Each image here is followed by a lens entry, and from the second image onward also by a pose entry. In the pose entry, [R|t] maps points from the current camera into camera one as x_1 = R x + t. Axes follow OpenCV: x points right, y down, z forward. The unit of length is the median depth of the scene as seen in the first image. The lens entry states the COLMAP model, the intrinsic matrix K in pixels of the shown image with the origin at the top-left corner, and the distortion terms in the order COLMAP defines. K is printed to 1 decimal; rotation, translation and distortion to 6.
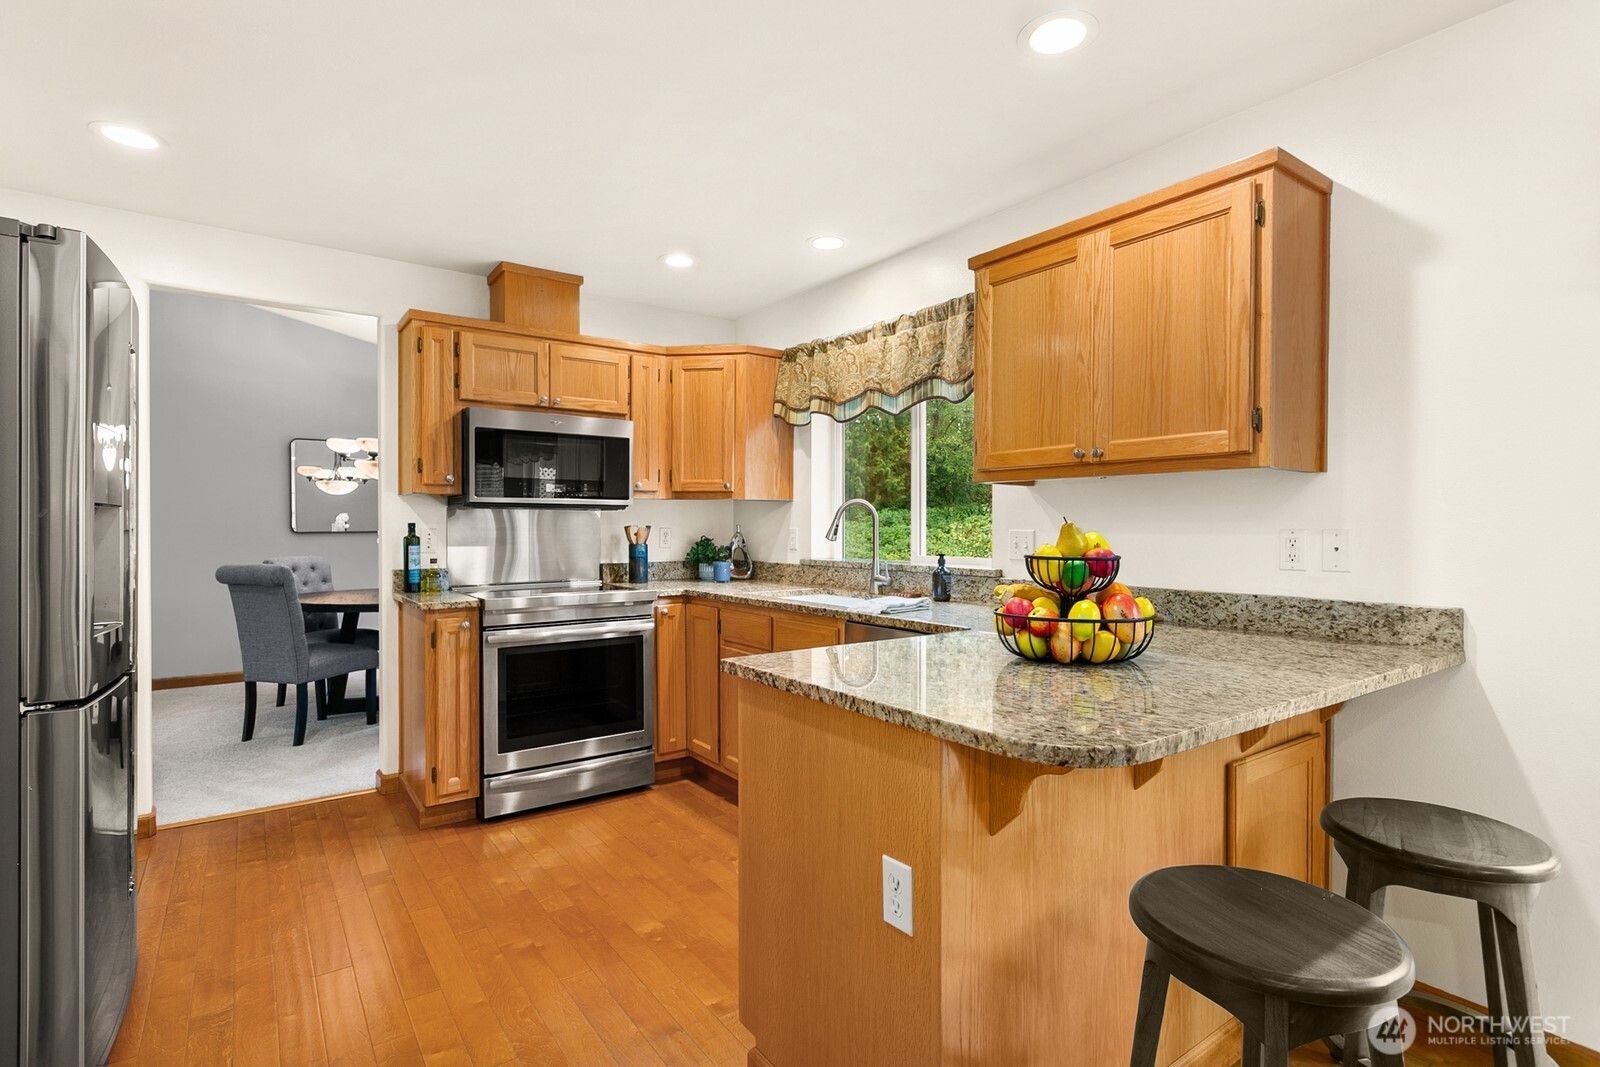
lens RADIAL K [[773.9, 0, 802.6], [0, 773.9, 533.0], [0, 0, 1]] dist [0.000071, 0.000138]
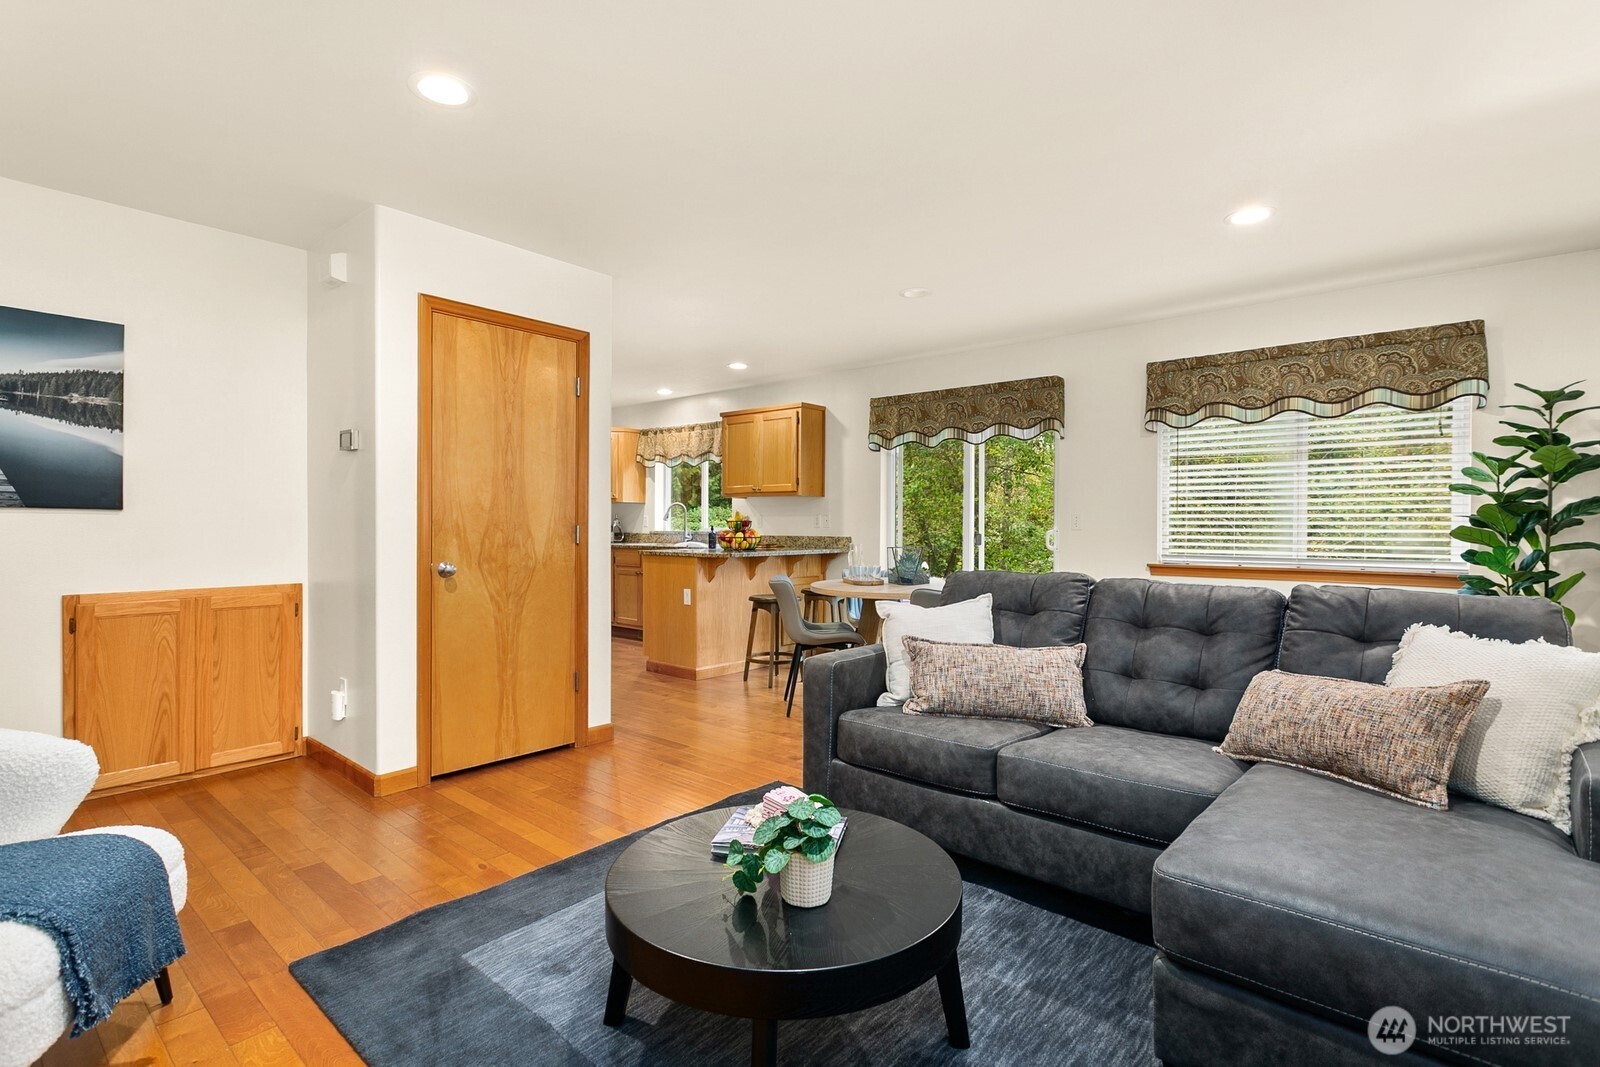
lens RADIAL K [[773.9, 0, 795.4], [0, 773.9, 530.2], [0, 0, 1]] dist [0.000071, 0.000138]
pose [[0.975348, -0.001840, 0.220666, -0.098615], [0.001797, 0.999998, 0.000396, 0.038737], [-0.220666, 0.000010, 0.975349, -1.370406]]
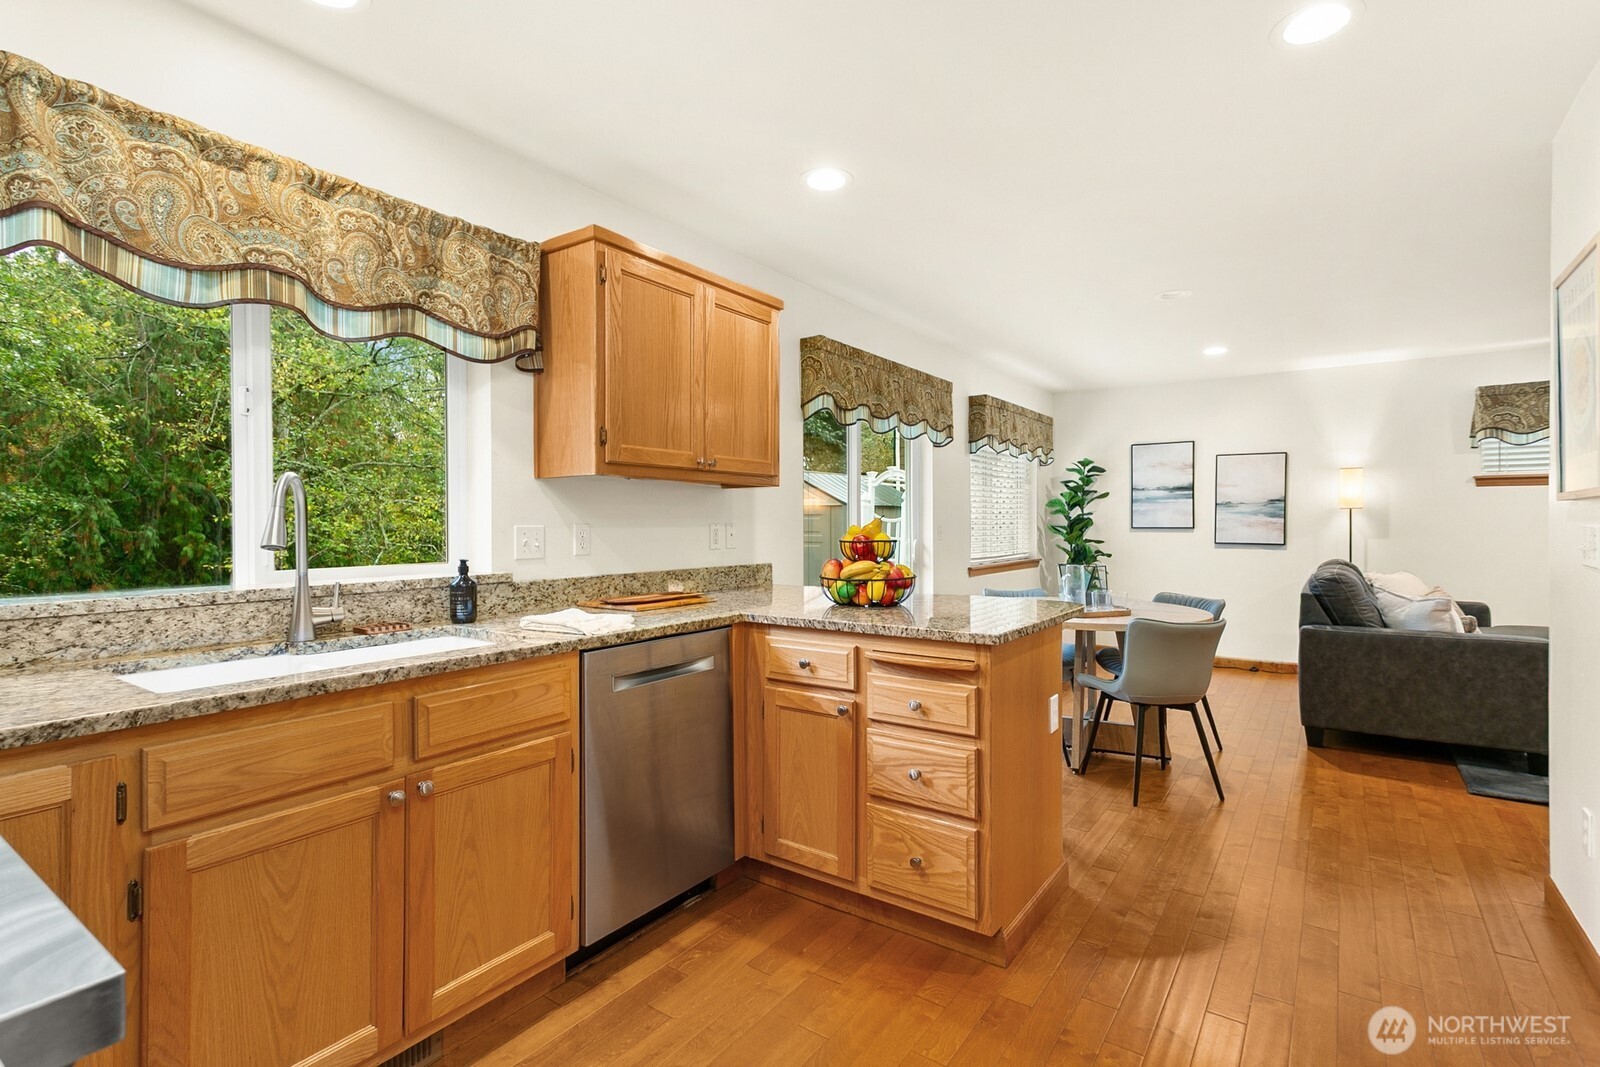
lens RADIAL K [[773.9, 0, 799.1], [0, 773.9, 523.7], [0, 0, 1]] dist [0.000071, 0.000138]
pose [[-0.333453, -0.001965, 0.942765, -0.599266], [0.009591, 0.999939, 0.005476, -0.007179], [-0.942718, 0.010868, -0.333414, 0.904975]]
